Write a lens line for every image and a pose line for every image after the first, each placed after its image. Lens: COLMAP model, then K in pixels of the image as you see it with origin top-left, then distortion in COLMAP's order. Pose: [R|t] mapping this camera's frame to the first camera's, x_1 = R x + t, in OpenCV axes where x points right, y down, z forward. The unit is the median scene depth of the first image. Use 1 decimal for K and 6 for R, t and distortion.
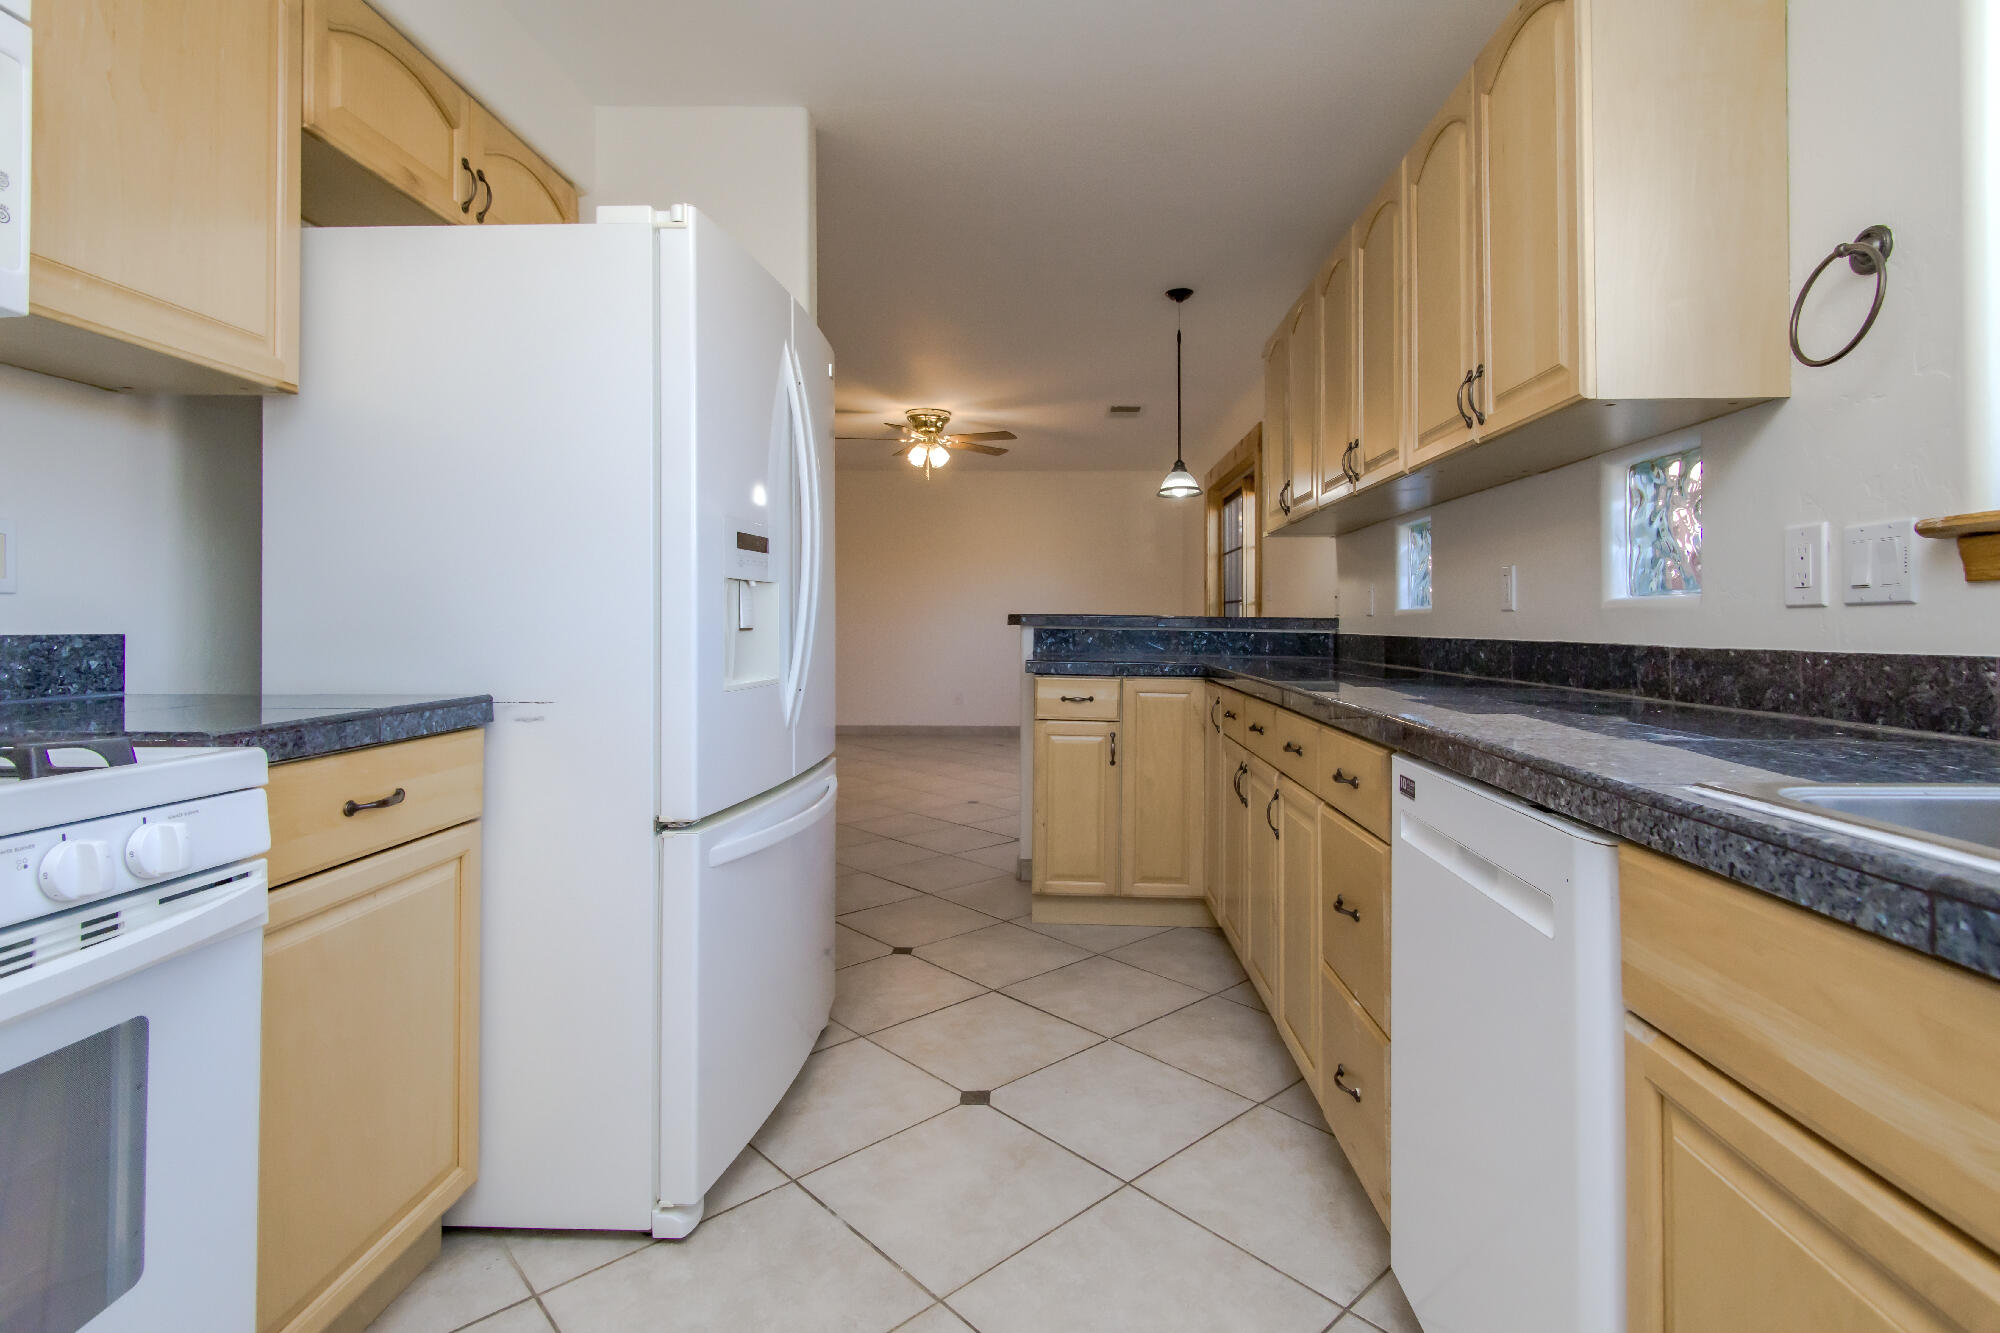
lens RADIAL K [[948.5, 0, 1015.7], [0, 948.5, 613.2], [0, 0, 1]] dist [0.012333, -0.006101]
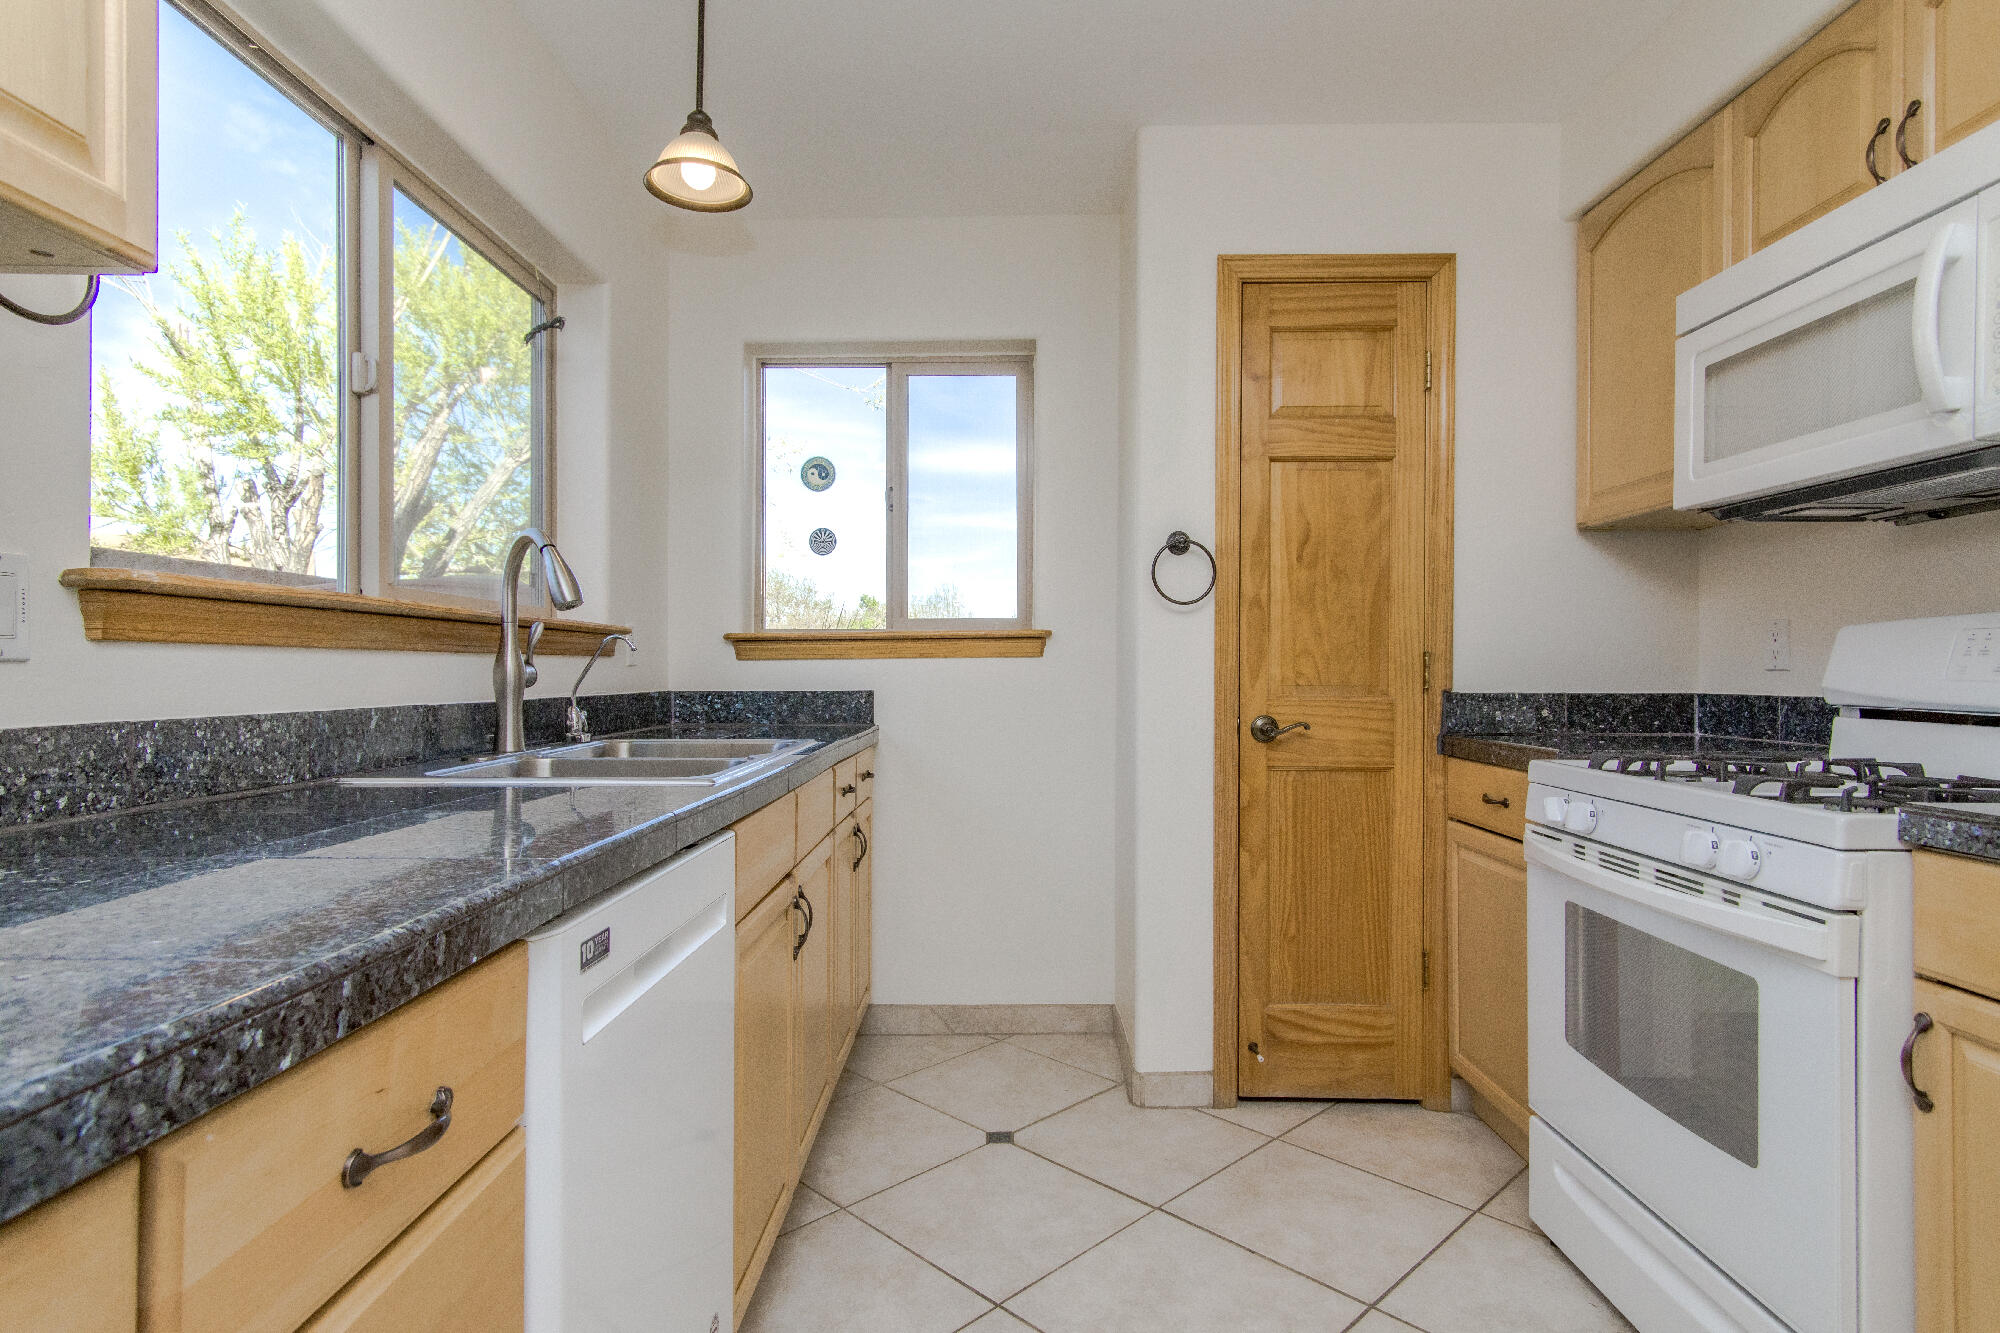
lens RADIAL K [[1058.4, 0, 1004.6], [0, 1058.4, 669.1], [0, 0, 1]] dist [0.014930, -0.001094]
pose [[-0.999225, -0.011528, -0.037627, 0.167788], [-0.011093, 0.999870, -0.011737, -0.001062], [0.037757, -0.011310, -0.999223, 1.703843]]
